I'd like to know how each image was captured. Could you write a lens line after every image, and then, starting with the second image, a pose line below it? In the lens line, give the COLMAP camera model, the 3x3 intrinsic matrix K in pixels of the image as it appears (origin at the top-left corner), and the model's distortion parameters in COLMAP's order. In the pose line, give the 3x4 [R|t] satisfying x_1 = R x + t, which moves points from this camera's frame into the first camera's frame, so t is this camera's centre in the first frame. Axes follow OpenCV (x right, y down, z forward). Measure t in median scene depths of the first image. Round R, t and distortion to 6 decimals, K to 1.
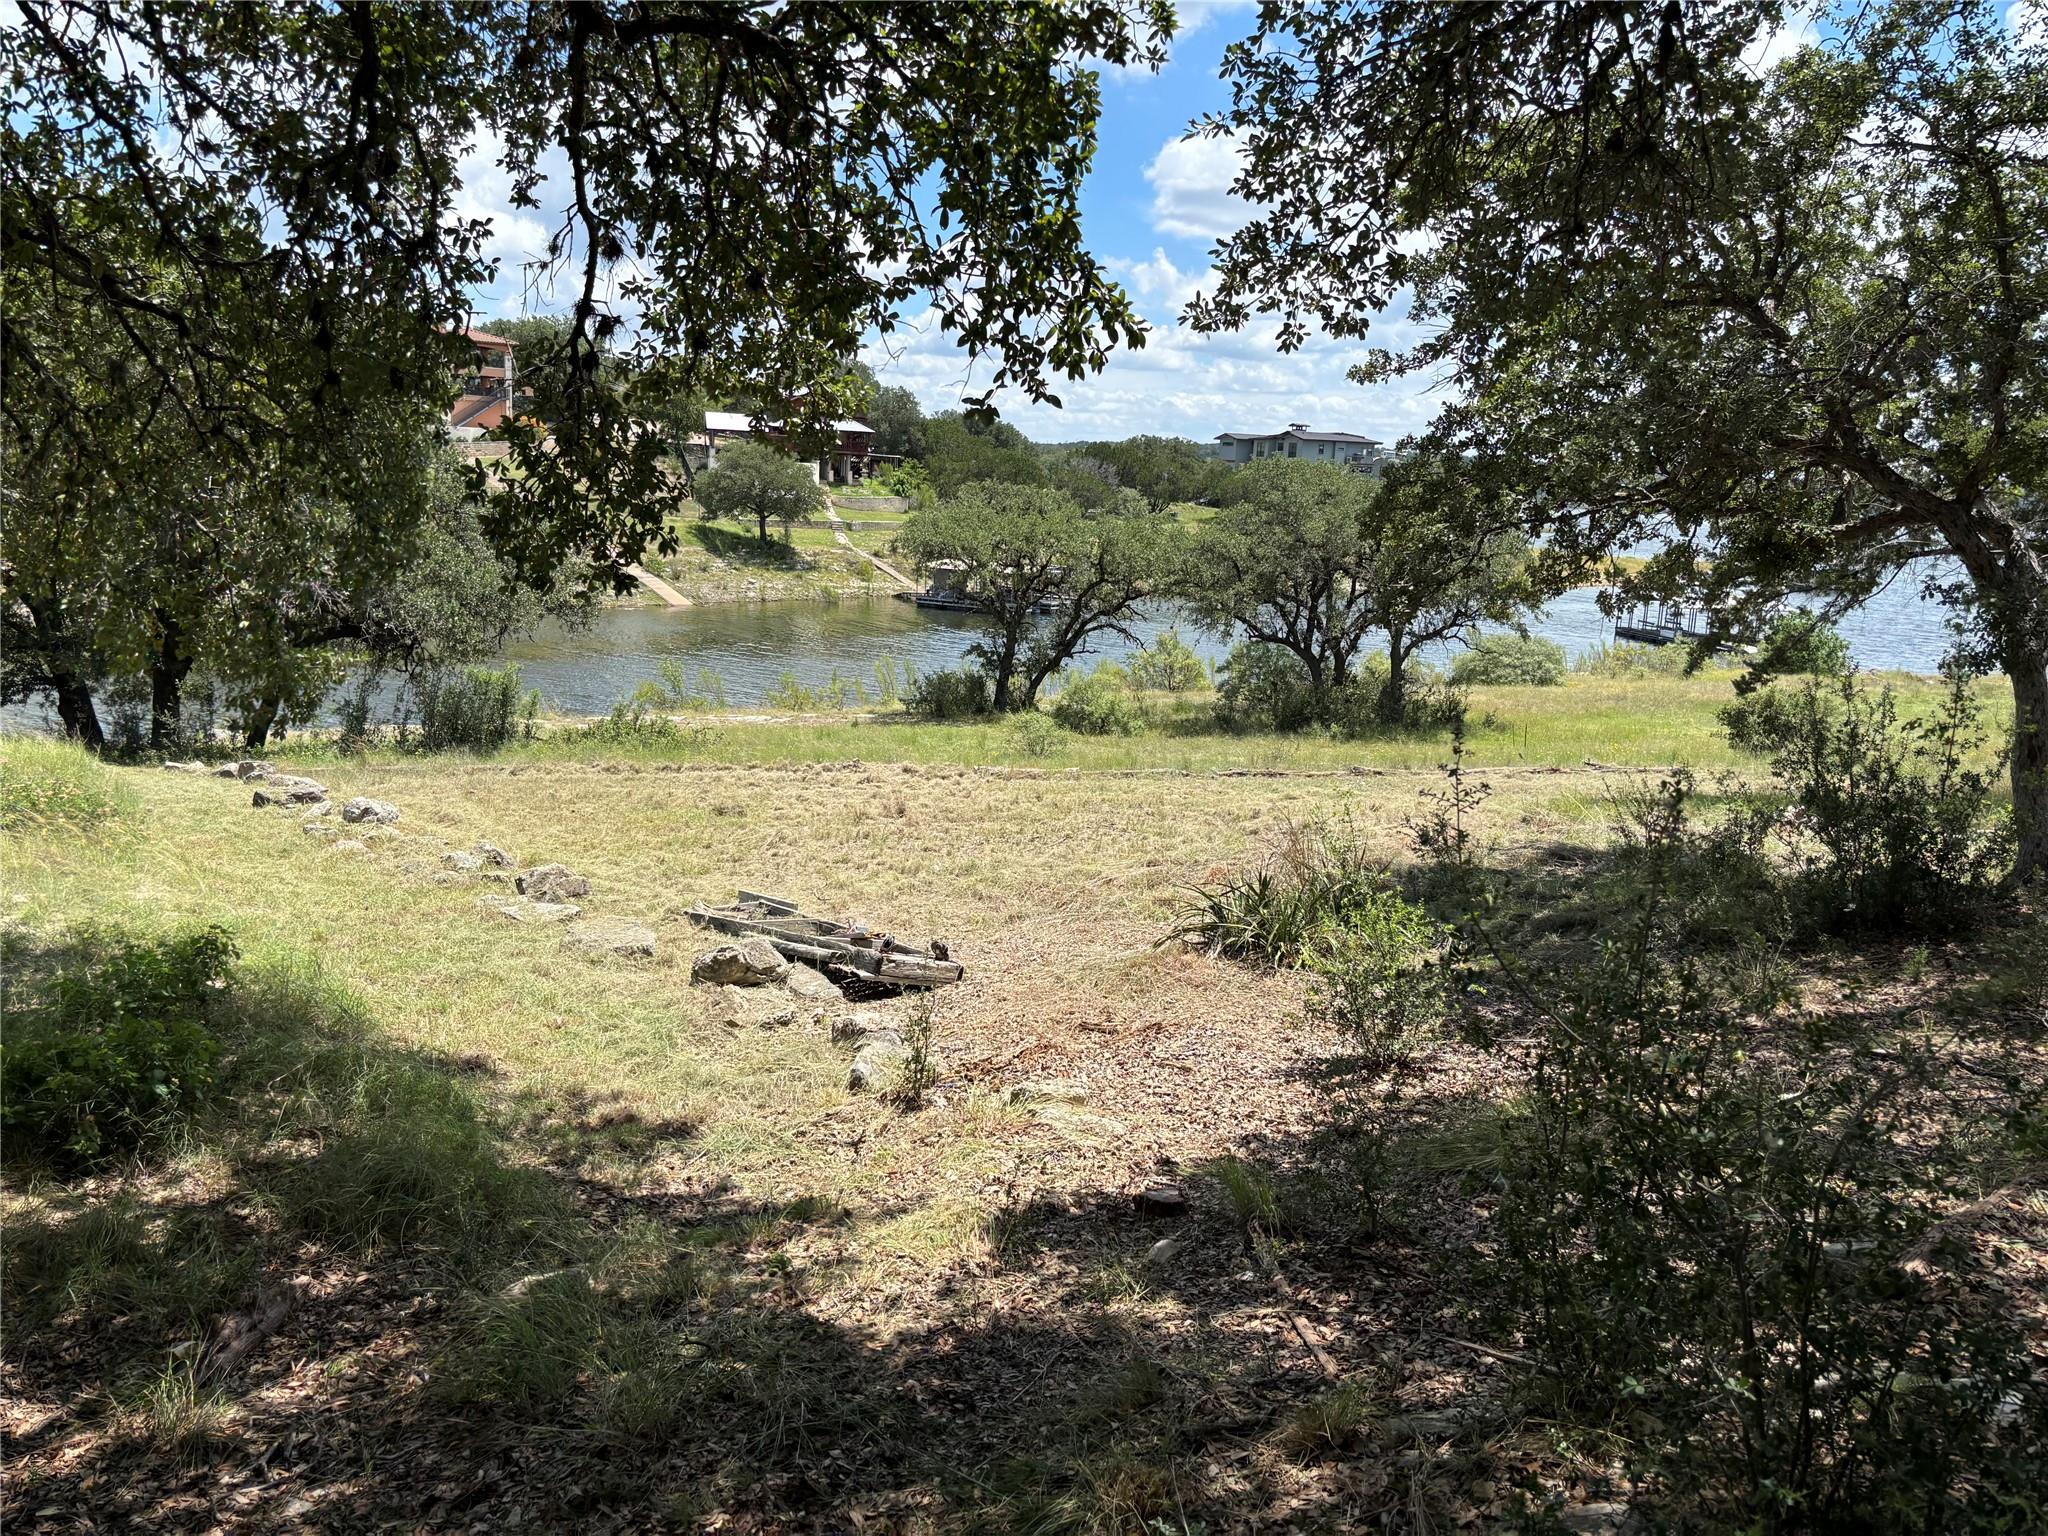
lens RADIAL K [[1534.0, 0, 1006.1], [0, 1534.0, 768.2], [0, 0, 1]] dist [0.050265, -0.055916]
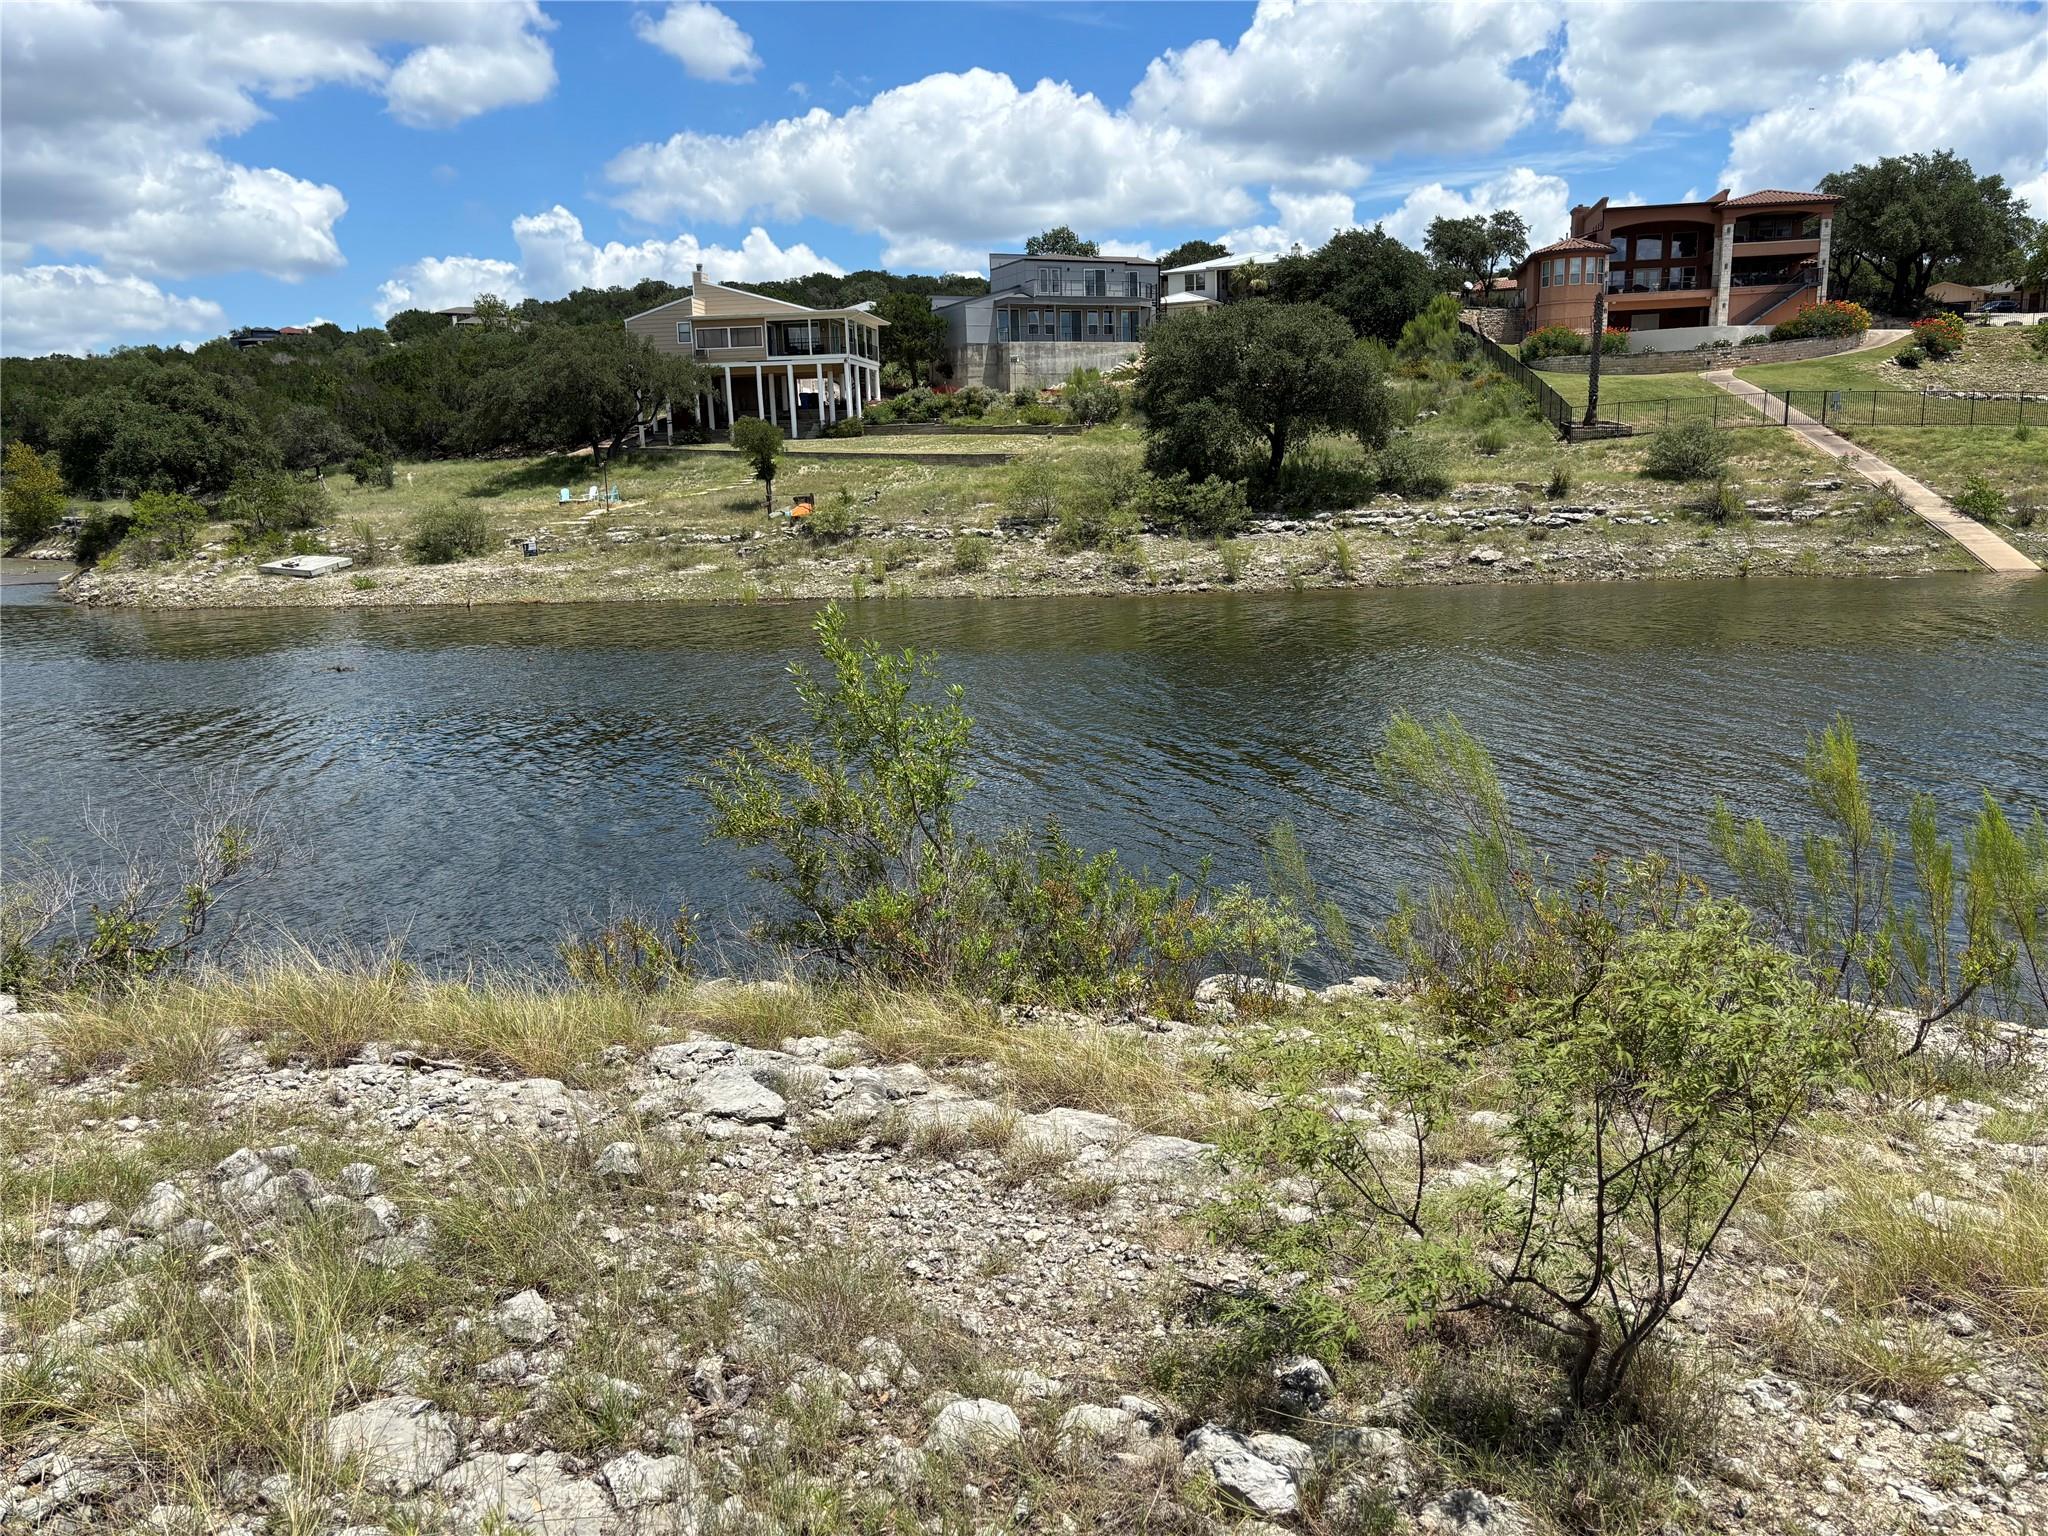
lens RADIAL K [[1534.0, 0, 1017.7], [0, 1534.0, 784.1], [0, 0, 1]] dist [0.050265, -0.055916]
pose [[0.654297, 0.087888, -0.751114, -0.028739], [-0.084558, 0.995498, 0.042825, -0.025062], [0.751496, 0.035493, 0.658782, 0.353906]]
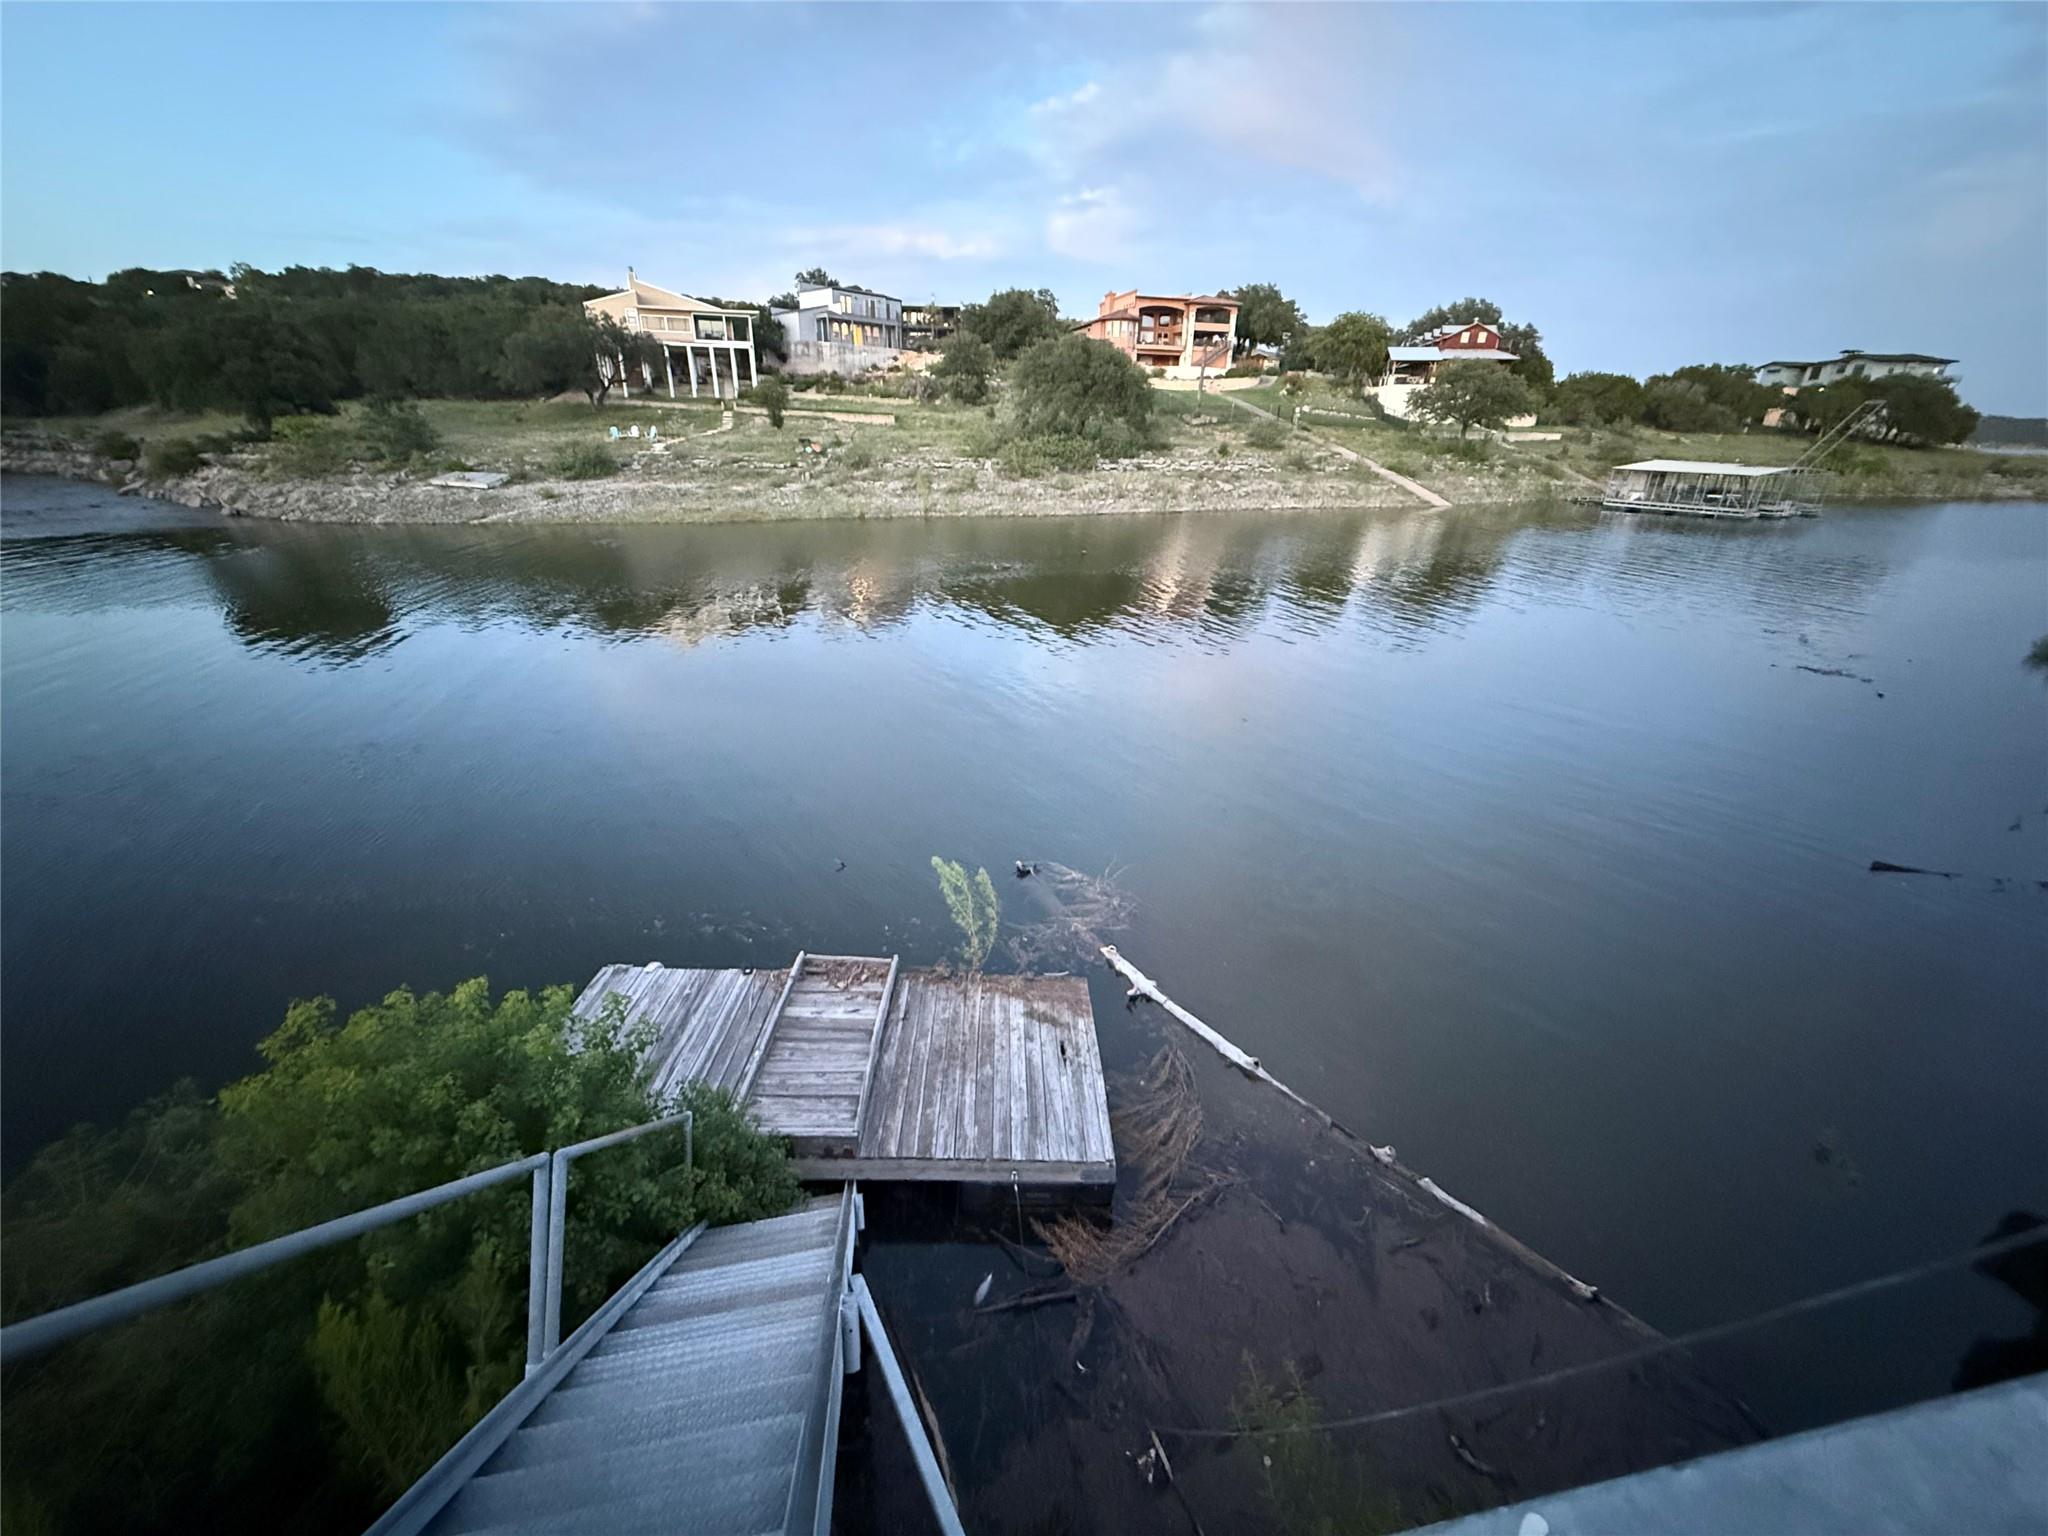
lens RADIAL K [[808.3, 0, 1019.9], [0, 808.3, 767.6], [0, 0, 1]] dist [-0.000834, -0.000101]
pose [[0.917065, 0.125274, -0.378547, -0.207175], [-0.048477, 0.977351, 0.205998, -0.015012], [0.395780, -0.170562, 0.902367, 0.248703]]
